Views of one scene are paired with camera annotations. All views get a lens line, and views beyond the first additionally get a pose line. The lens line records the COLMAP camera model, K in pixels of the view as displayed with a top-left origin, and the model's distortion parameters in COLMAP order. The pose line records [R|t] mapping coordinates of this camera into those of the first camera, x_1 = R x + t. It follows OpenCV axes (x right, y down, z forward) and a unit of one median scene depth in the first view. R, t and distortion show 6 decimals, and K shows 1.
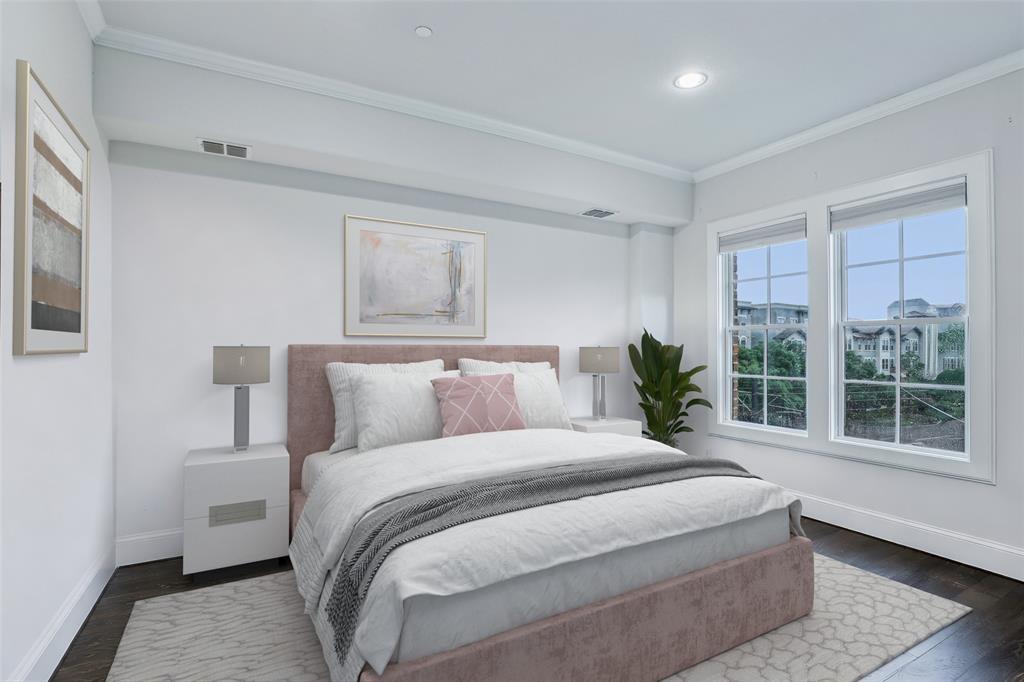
lens RADIAL K [[491.7, 0, 512.0], [0, 491.7, 341.0], [0, 0, 1]] dist [-0.003526, -0.000653]
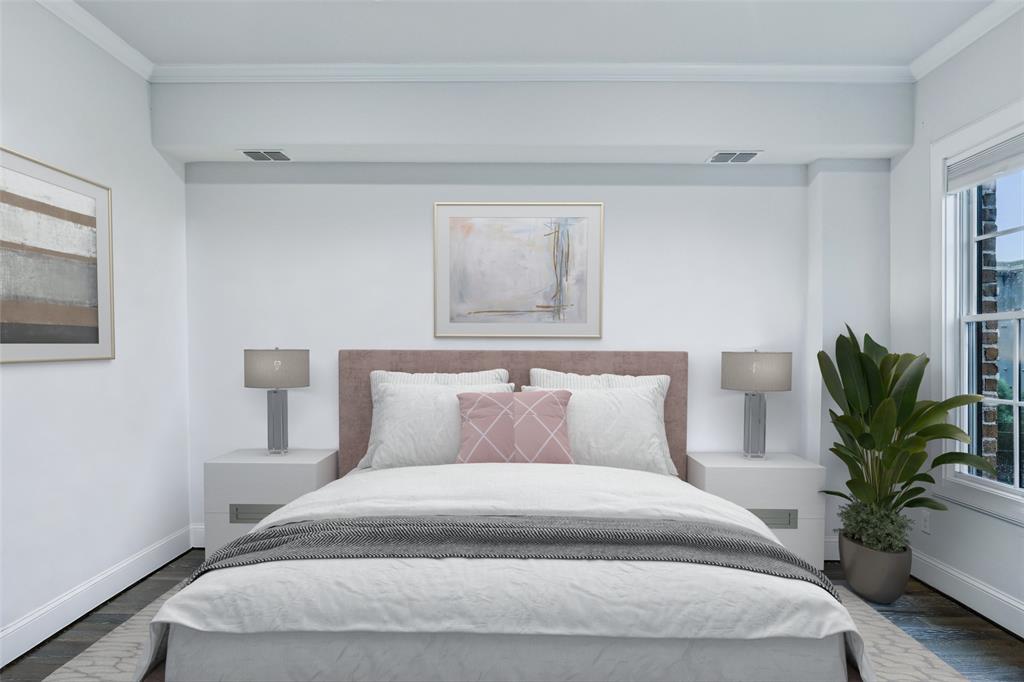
lens RADIAL K [[623.4, 0, 510.8], [0, 623.4, 351.4], [0, 0, 1]] dist [-0.001721, -0.000860]
pose [[0.866144, 0.008433, -0.499723, 0.447700], [0.005583, 0.999632, 0.026545, -0.021447], [0.499763, -0.025782, 0.865778, 0.126261]]
